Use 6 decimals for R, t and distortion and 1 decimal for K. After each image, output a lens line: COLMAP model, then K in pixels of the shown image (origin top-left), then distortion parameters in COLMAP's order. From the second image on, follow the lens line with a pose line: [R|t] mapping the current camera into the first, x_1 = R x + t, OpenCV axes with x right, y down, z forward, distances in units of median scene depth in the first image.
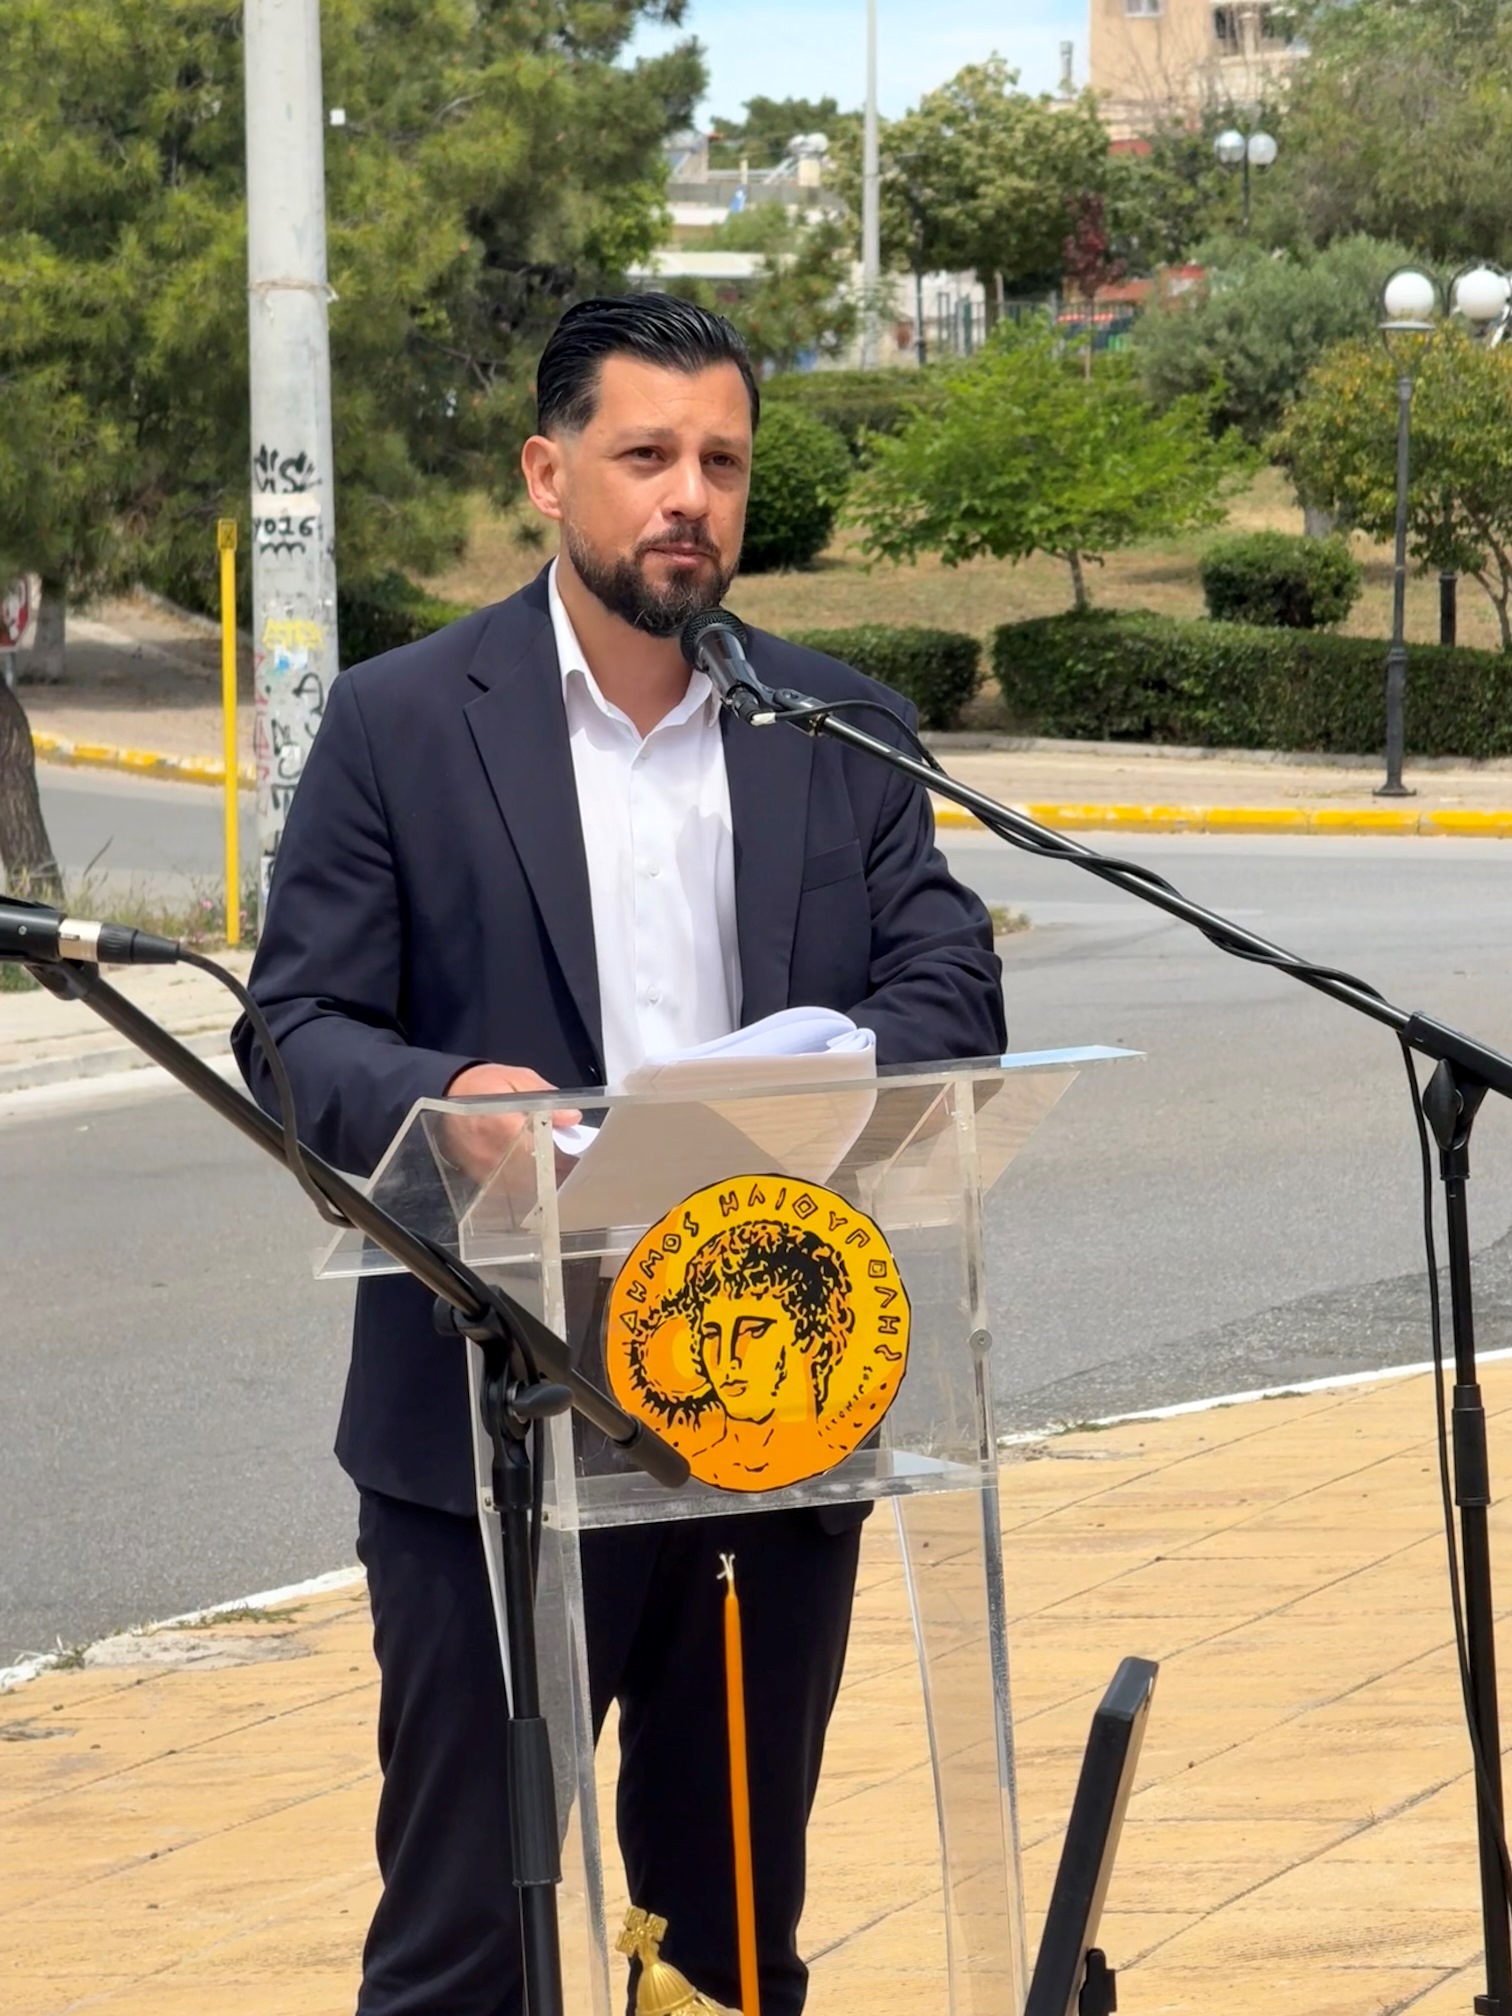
lens RADIAL K [[8389.4, 0, 756.0], [0, 8389.4, 1008.0], [0, 0, 1]] dist [0.244399, 6.283525]
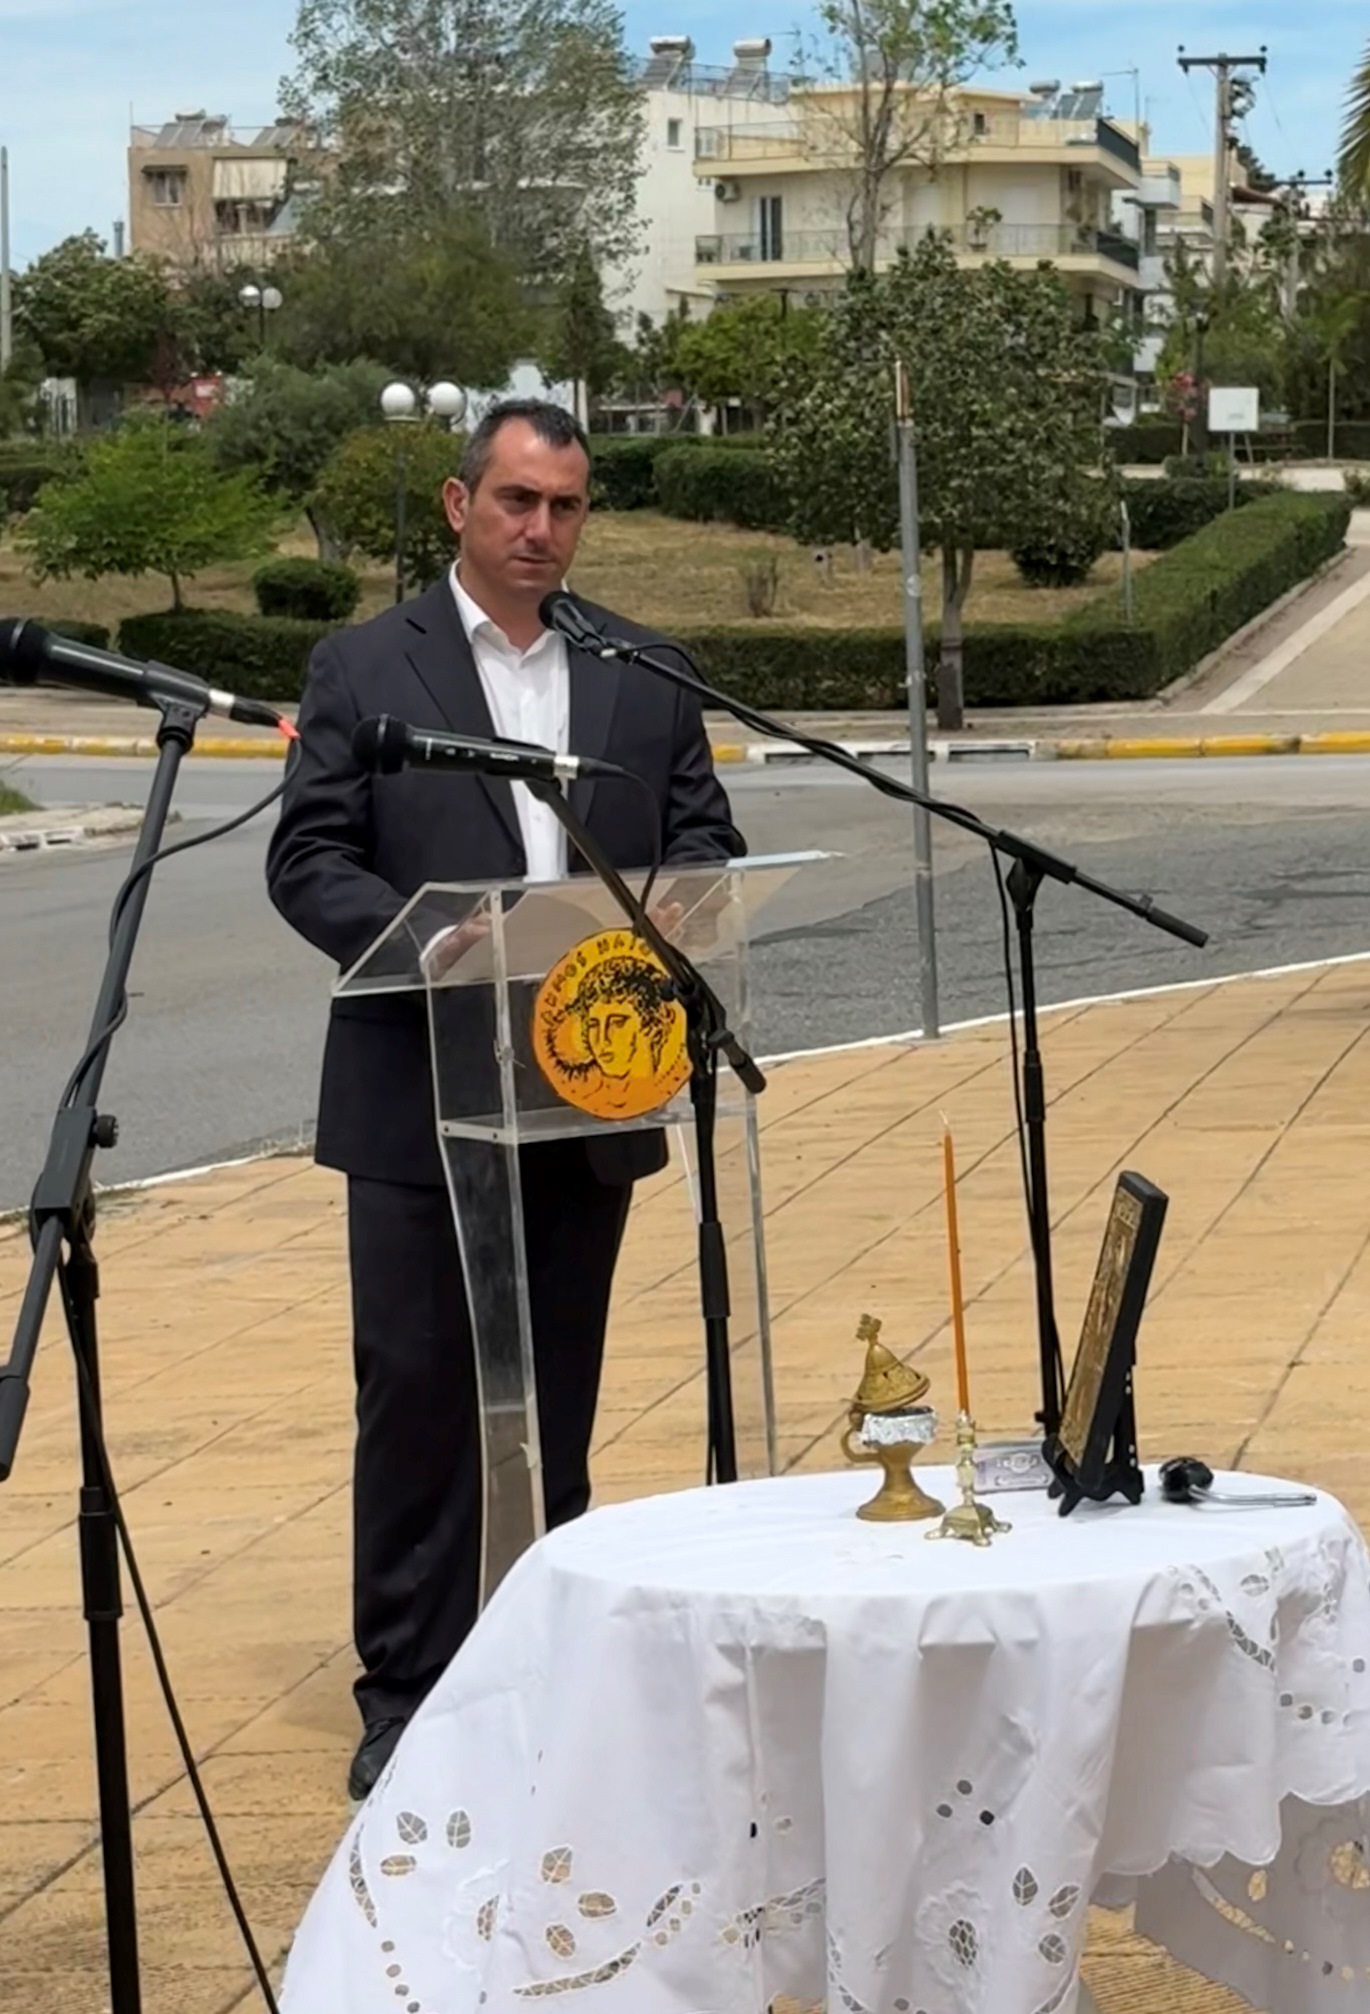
lens RADIAL K [[5620.2, 0, 757.8], [0, 5620.2, 1009.8], [0, 0, 1]] dist [0.311051, -1.498214]
pose [[0.989535, -0.010803, 0.143886, -0.130488], [0.007415, 0.999683, 0.024063, 0.009135], [-0.144100, -0.022744, 0.989302, -0.102479]]
